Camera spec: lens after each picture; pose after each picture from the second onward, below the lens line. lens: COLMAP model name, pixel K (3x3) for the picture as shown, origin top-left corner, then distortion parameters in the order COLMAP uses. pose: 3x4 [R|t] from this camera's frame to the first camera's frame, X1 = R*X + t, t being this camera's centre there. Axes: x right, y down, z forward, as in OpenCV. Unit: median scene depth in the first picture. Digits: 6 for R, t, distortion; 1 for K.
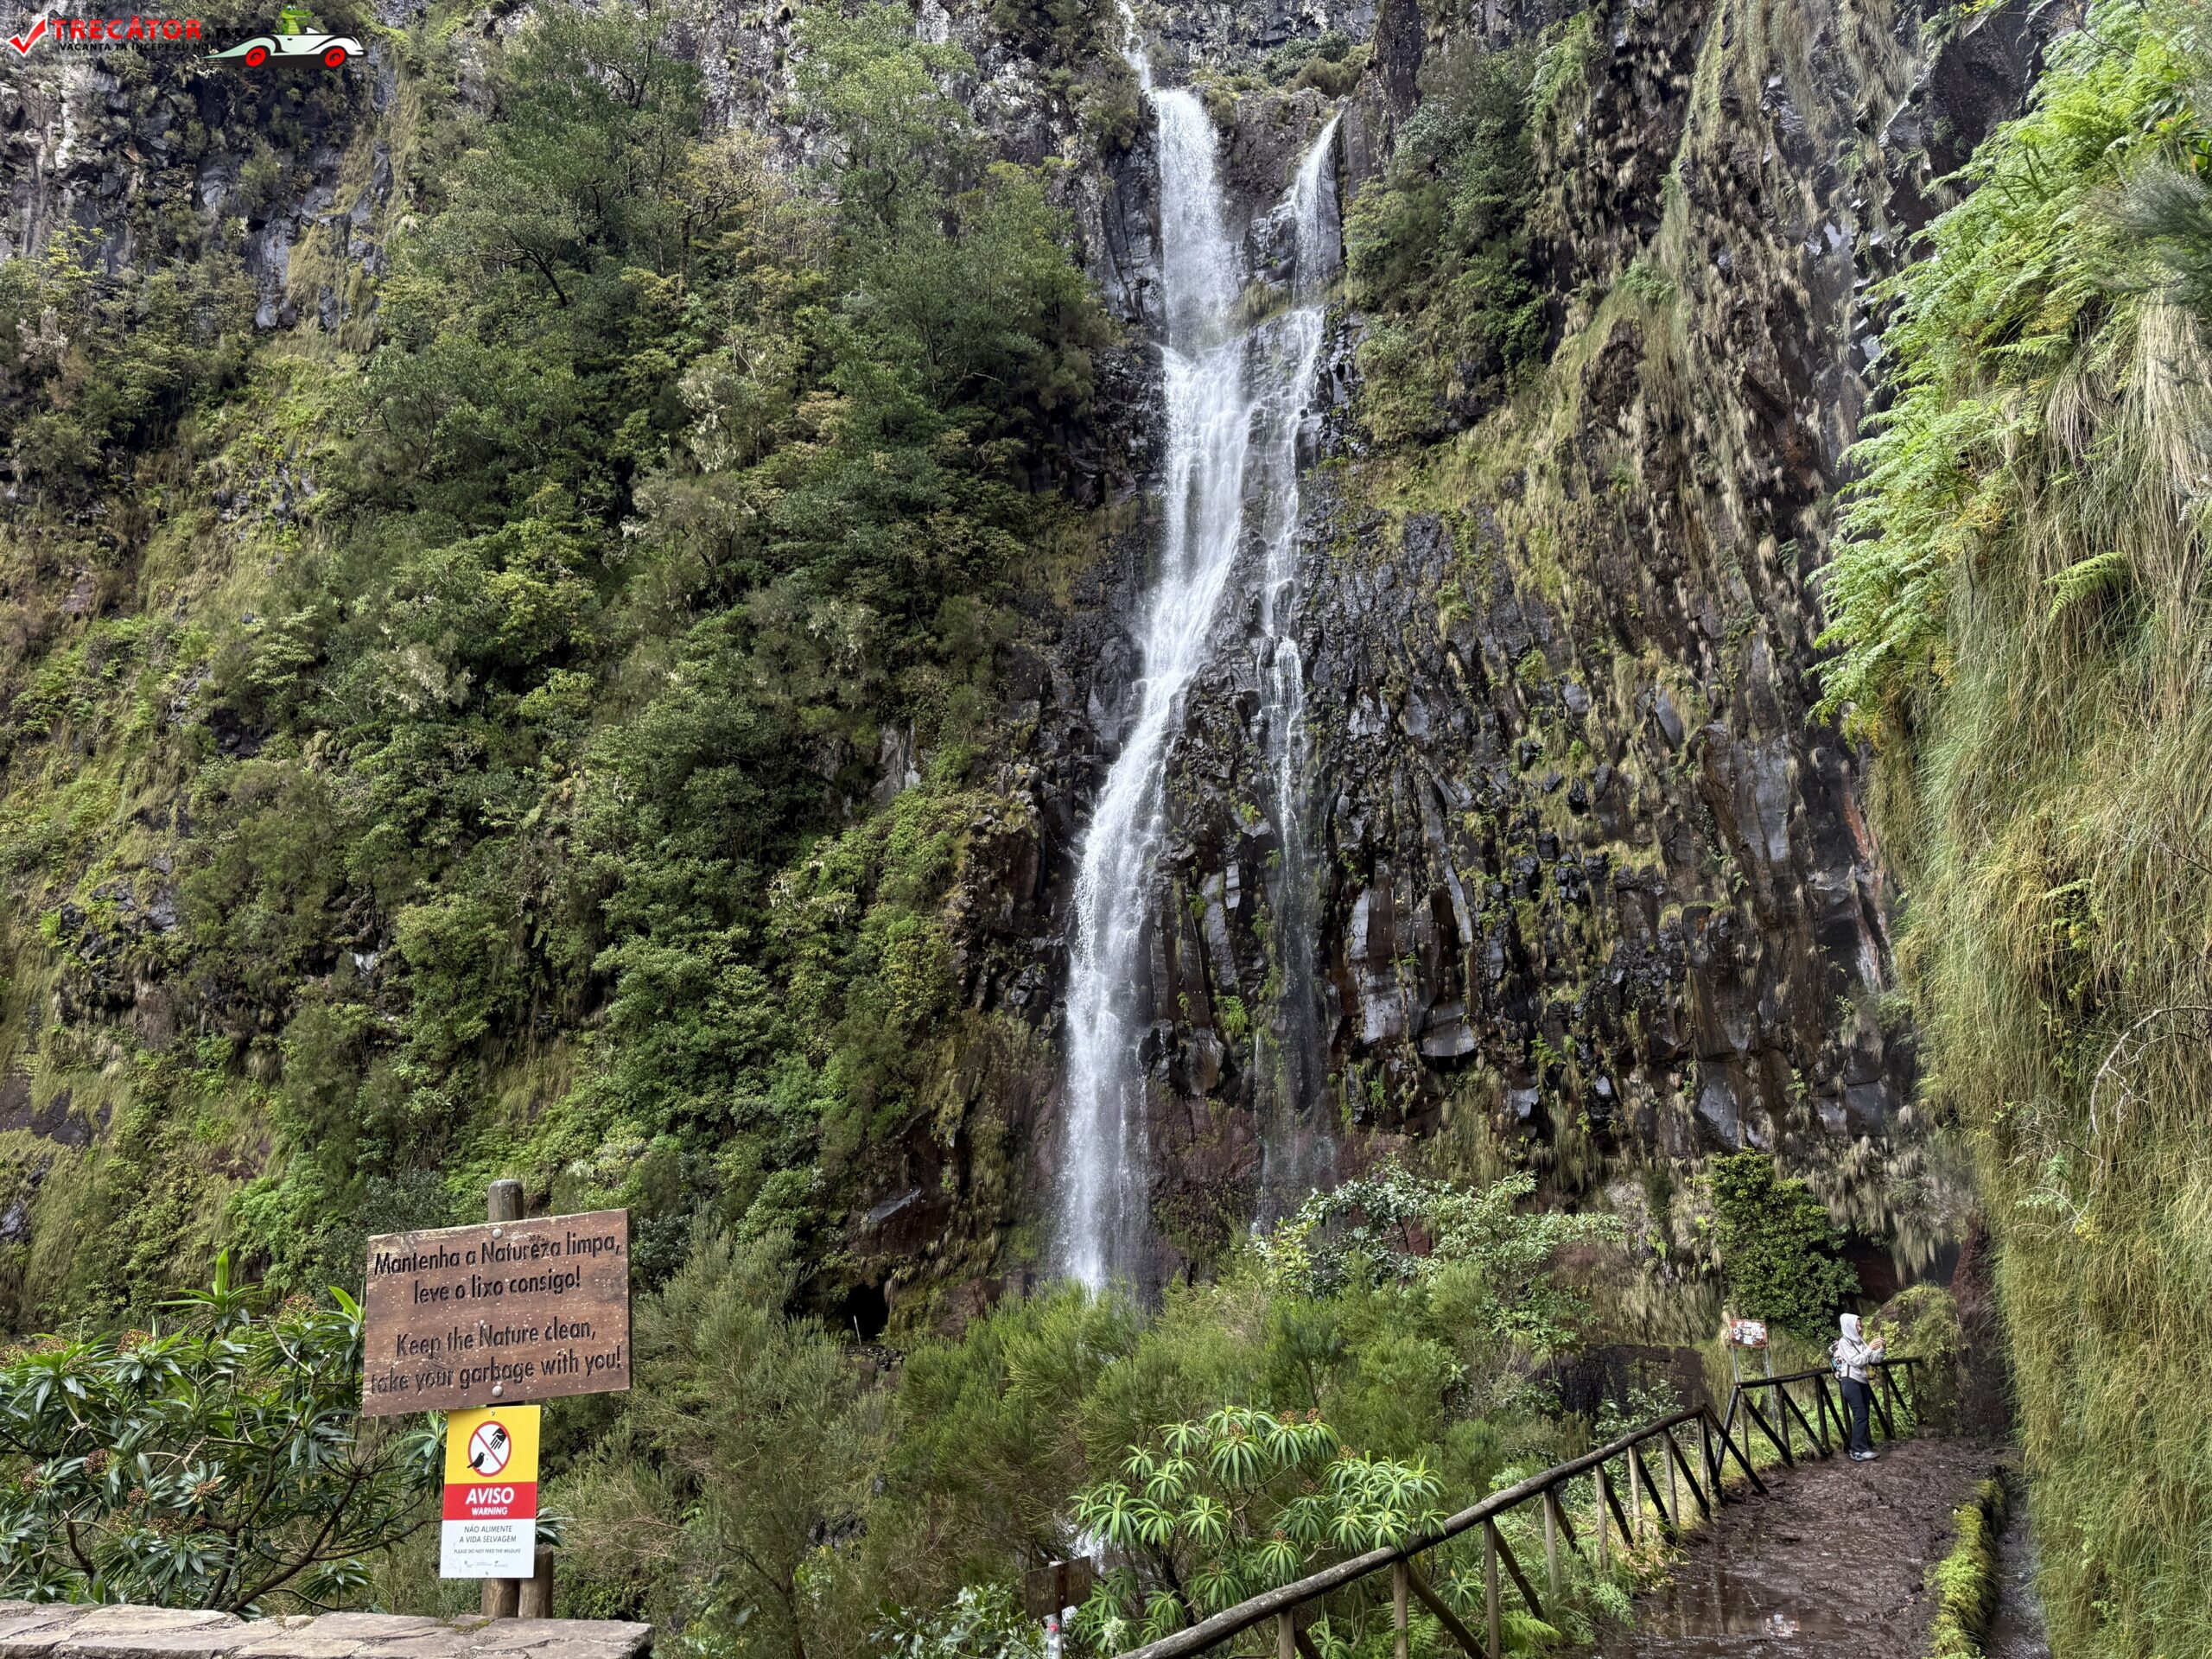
lens RADIAL K [[1547.0, 0, 1096.0], [0, 1547.0, 825.4], [0, 0, 1]] dist [0.086802, -0.107813]
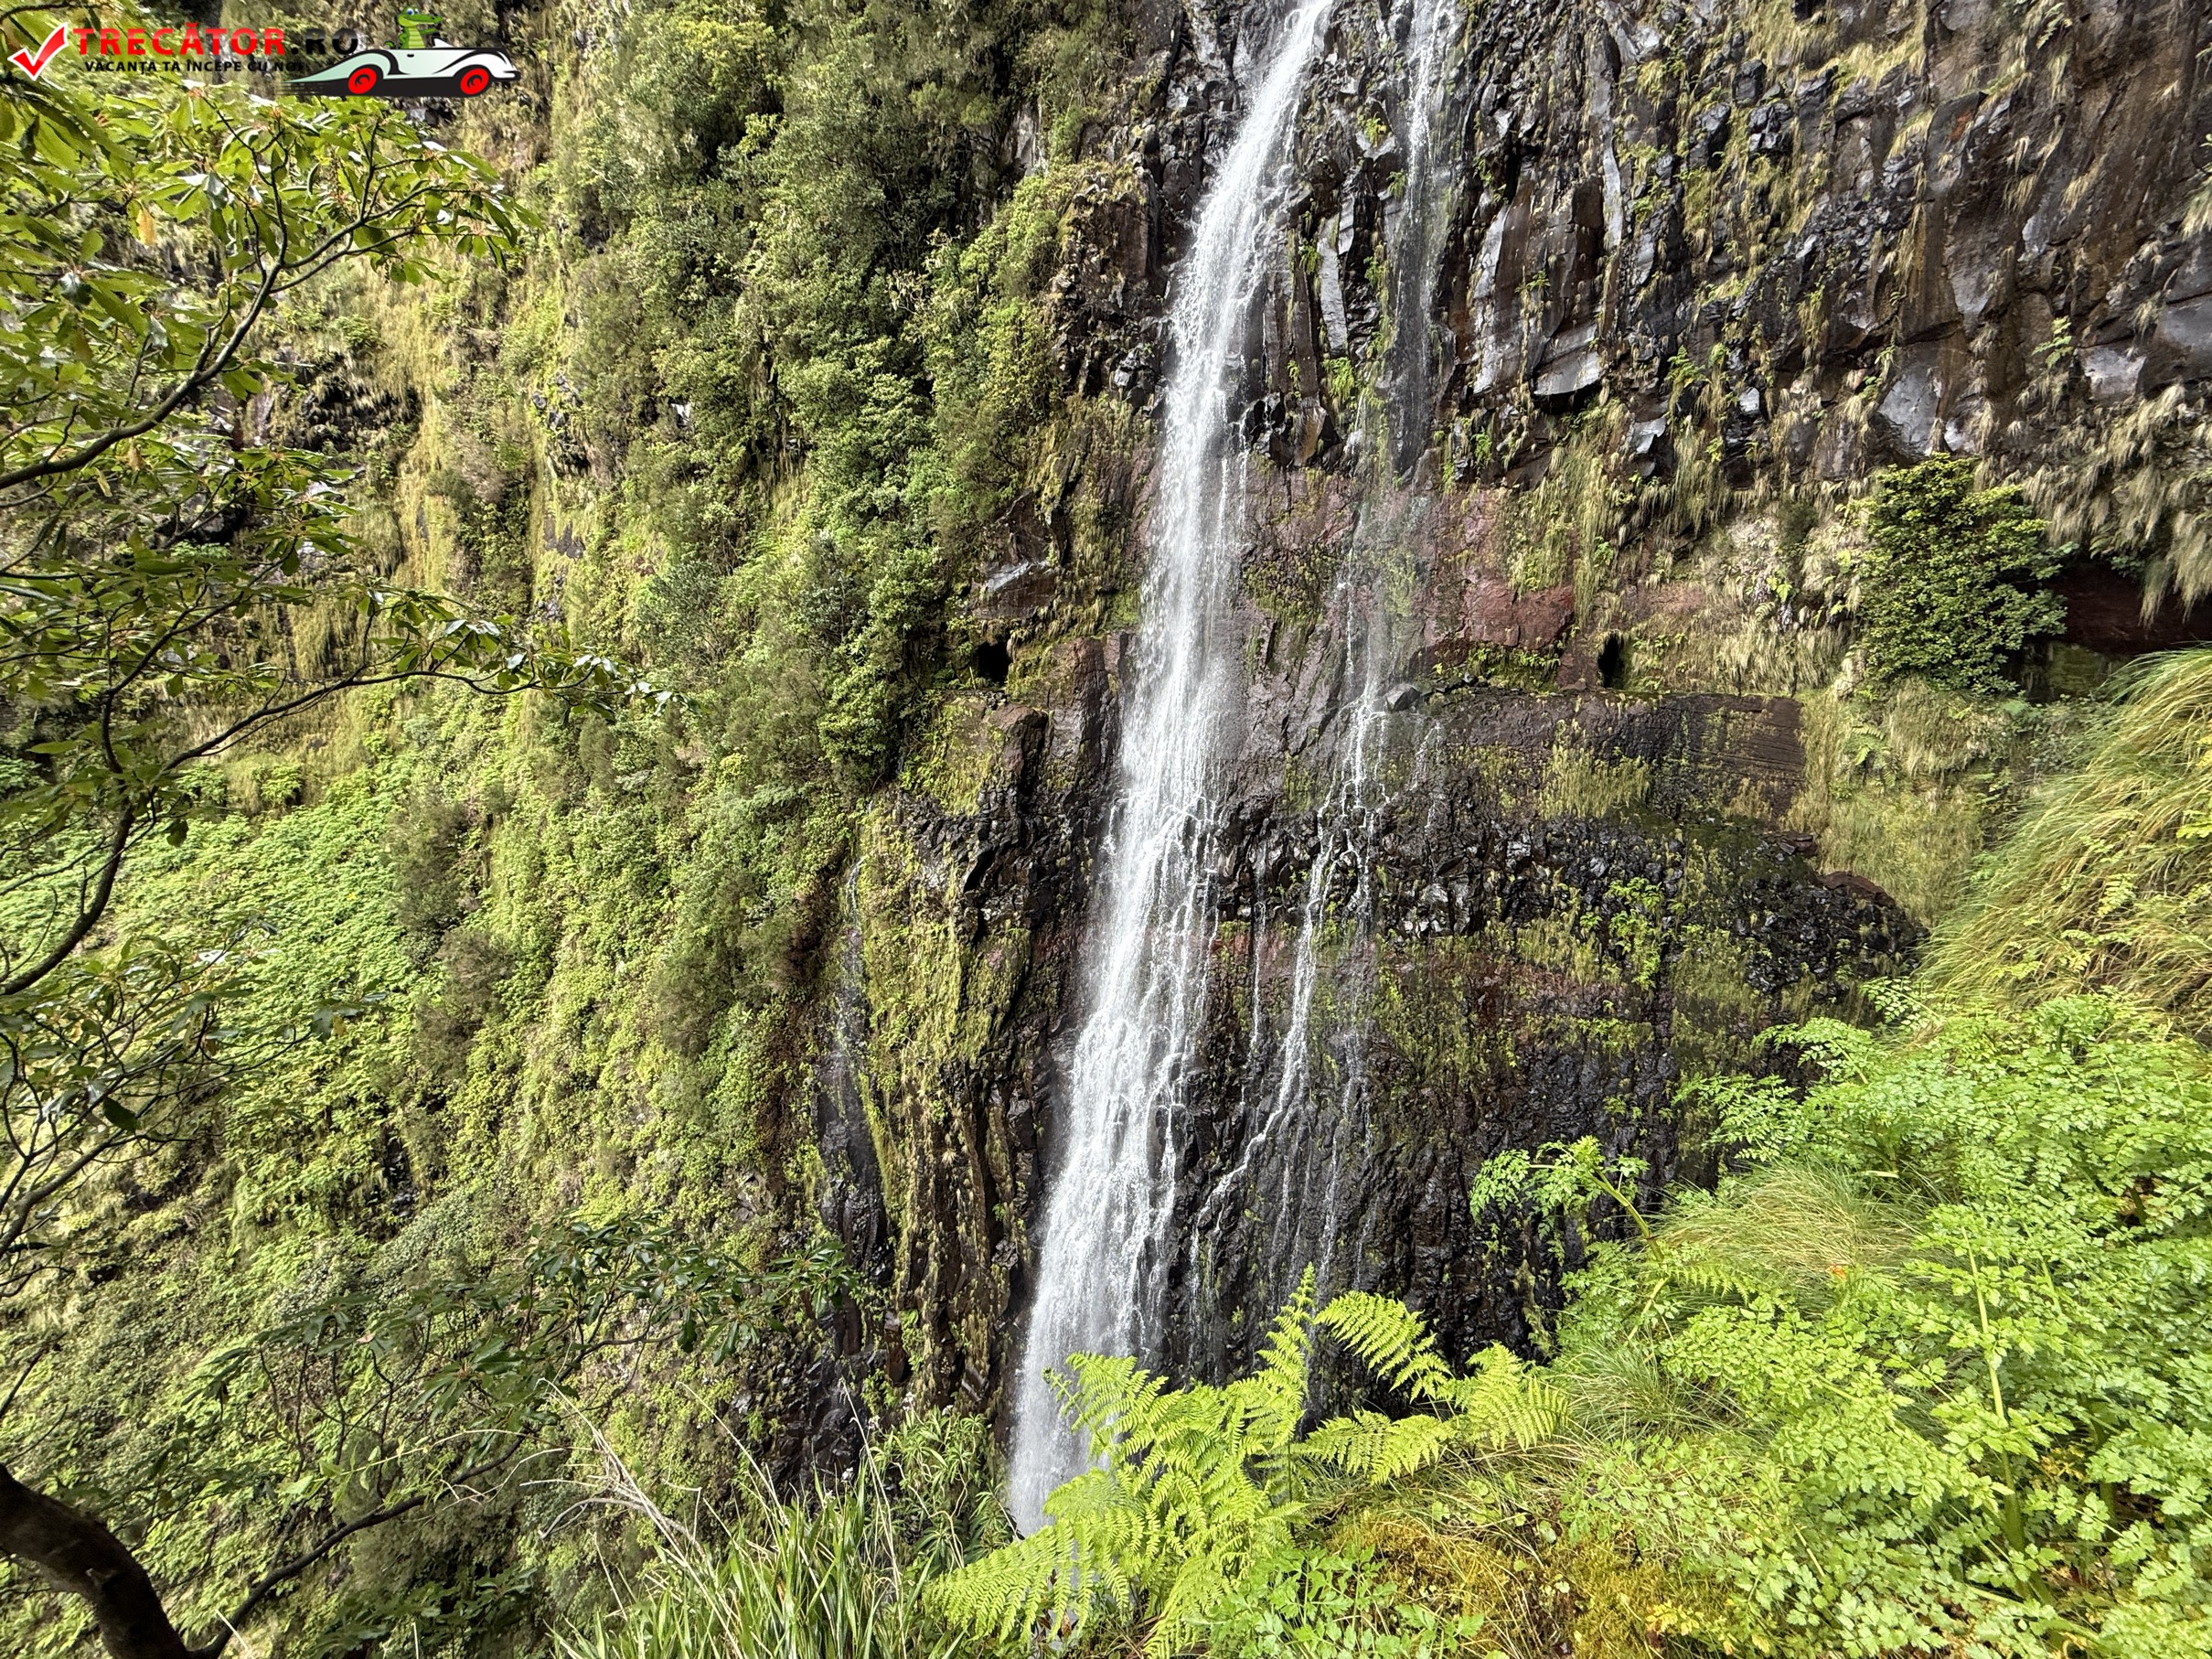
lens RADIAL K [[879.4, 0, 1102.6], [0, 879.4, 826.7], [0, 0, 1]] dist [0.003413, -0.001648]
pose [[0.933687, 0.063389, -0.352435, 0.164431], [0.107626, 0.889026, 0.445027, 0.111011], [0.341534, -0.453447, 0.823250, 0.353117]]
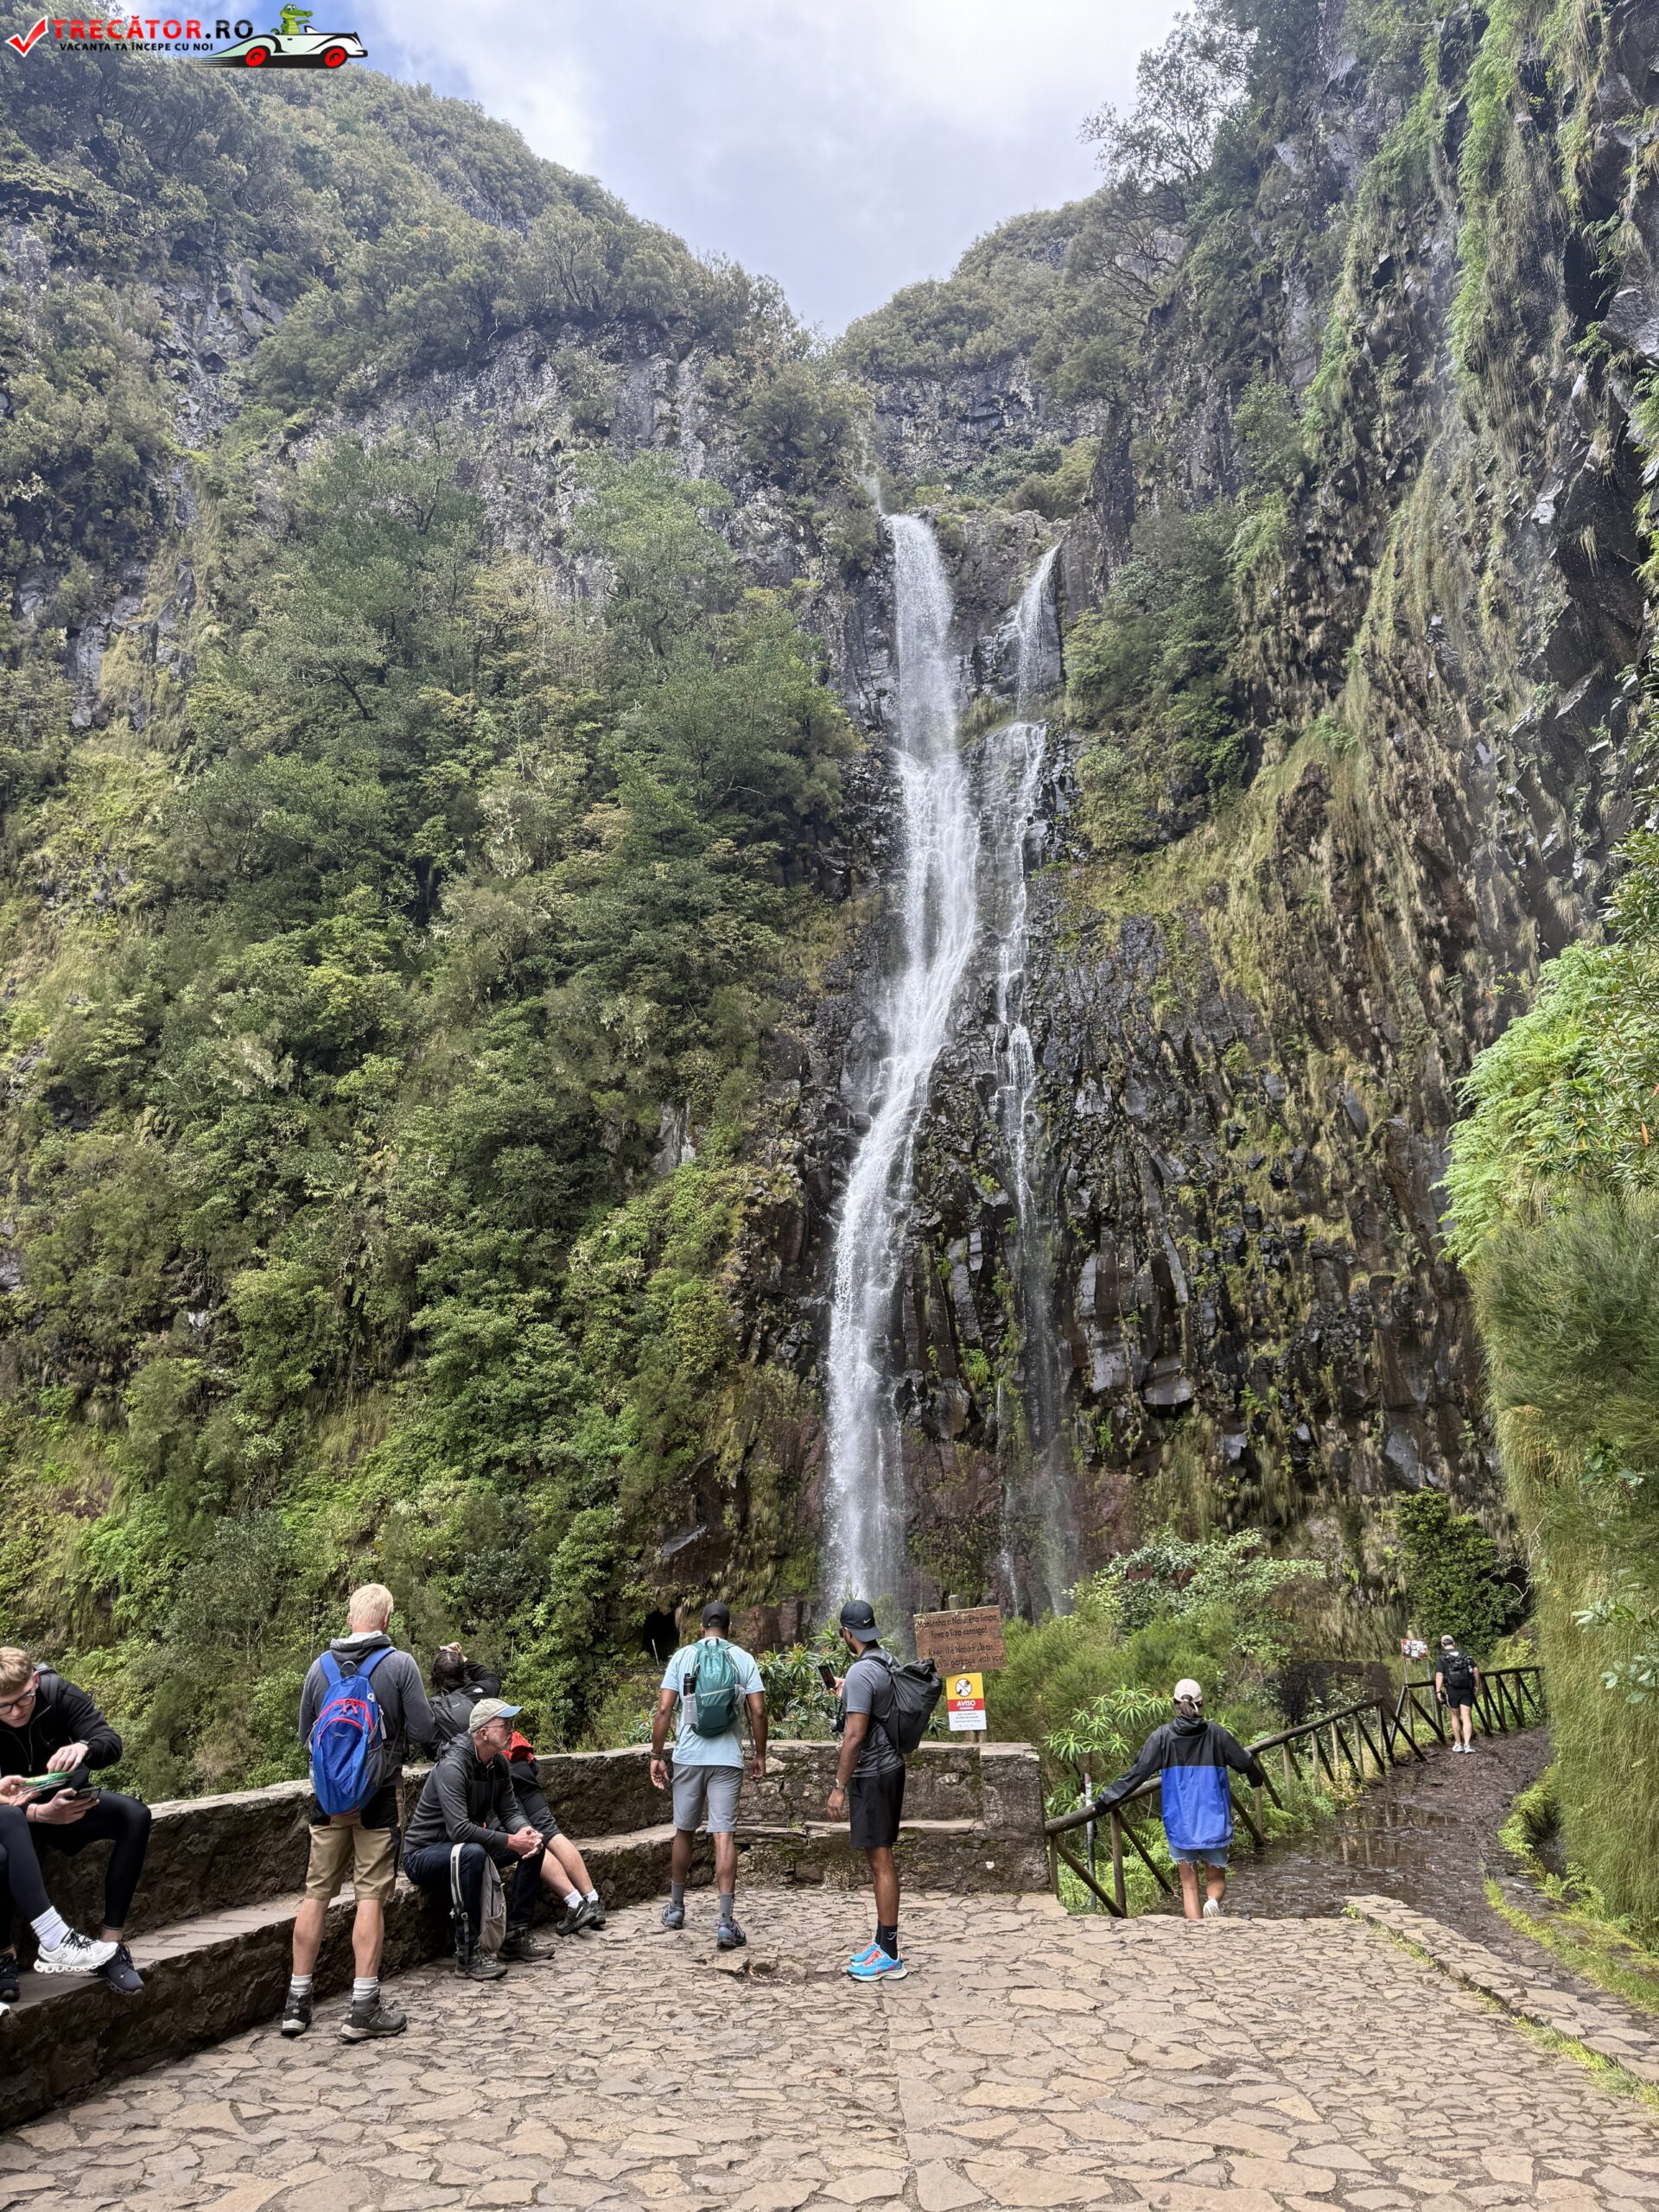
lens RADIAL K [[1547.0, 0, 830.4], [0, 1547.0, 1092.4], [0, 0, 1]] dist [0.086802, -0.107813]
pose [[0.999698, 0.002345, 0.024451, -0.046029], [-0.001600, 0.999535, -0.030440, -0.042358], [-0.024511, 0.030392, 0.999237, -0.131349]]
